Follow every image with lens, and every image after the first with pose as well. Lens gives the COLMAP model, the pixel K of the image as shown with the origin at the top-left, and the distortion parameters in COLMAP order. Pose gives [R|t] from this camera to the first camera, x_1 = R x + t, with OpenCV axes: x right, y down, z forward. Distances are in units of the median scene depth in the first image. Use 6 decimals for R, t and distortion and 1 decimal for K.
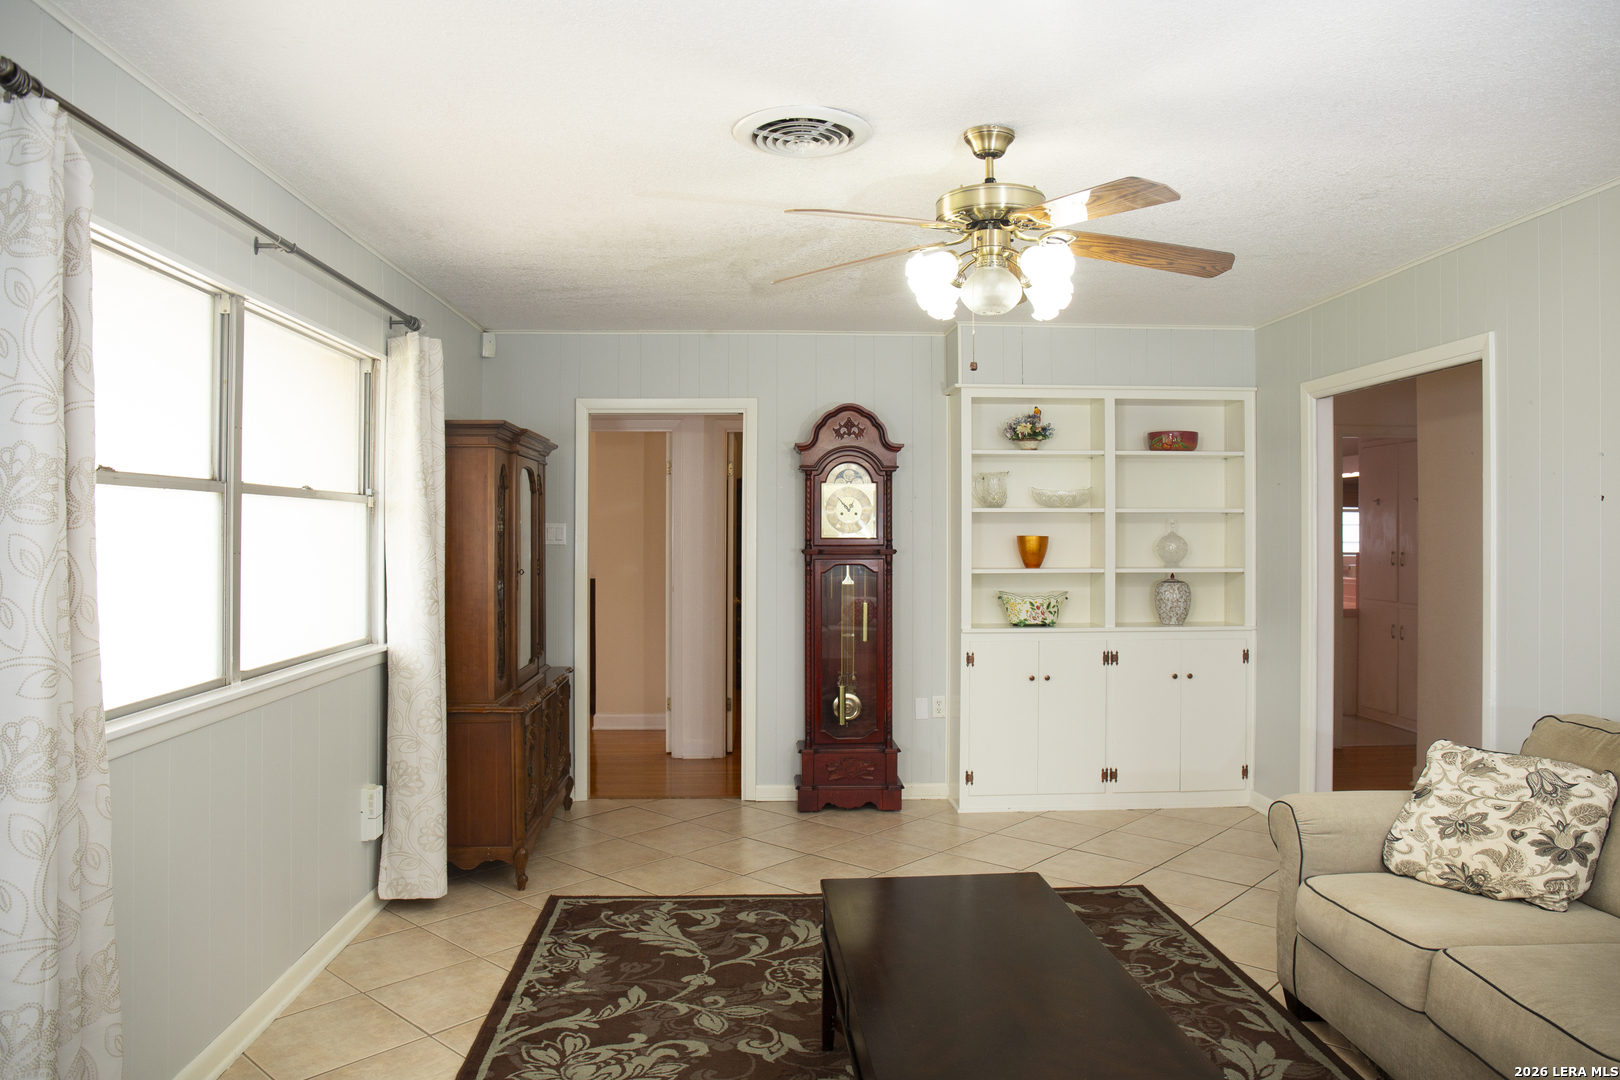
lens RADIAL K [[1113.2, 0, 786.5], [0, 1113.2, 538.0], [0, 0, 1]] dist [-0.105482, 0.087111]
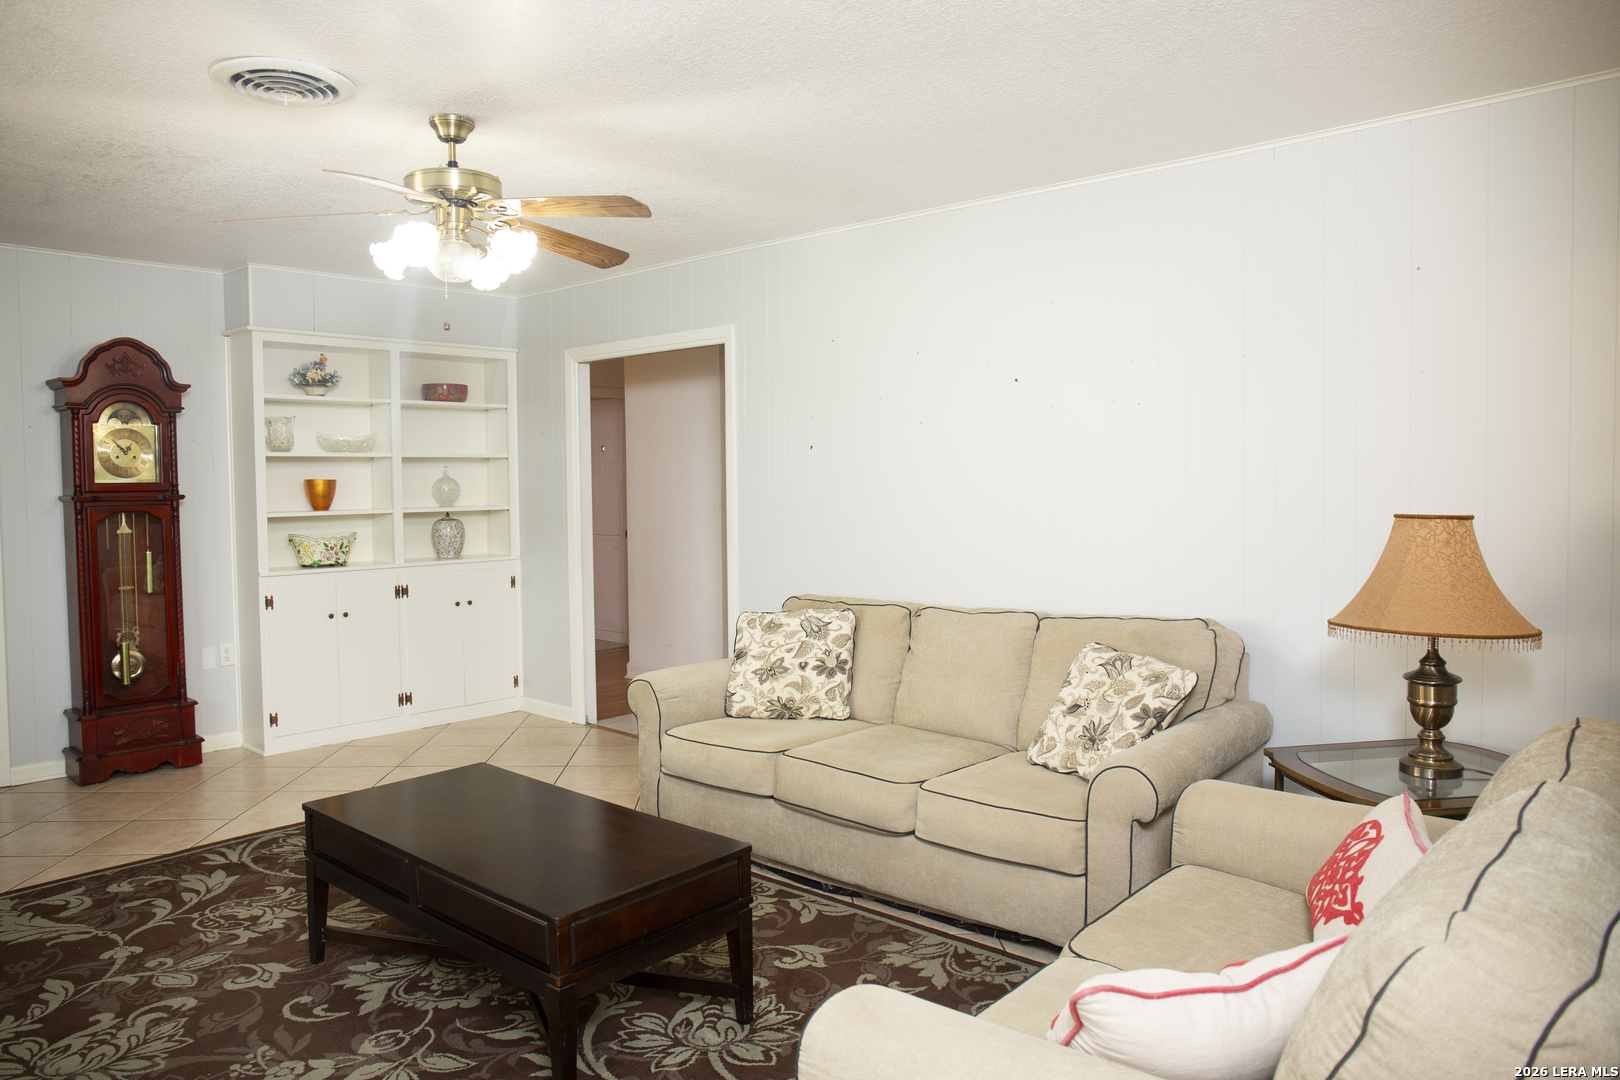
lens RADIAL K [[1113.2, 0, 786.5], [0, 1113.2, 538.0], [0, 0, 1]] dist [-0.105482, 0.087111]
pose [[0.704291, -0.043493, 0.708578, -0.203362], [0.009272, 0.998600, 0.052079, 0.003543], [-0.709851, -0.030109, 0.703708, -0.028468]]
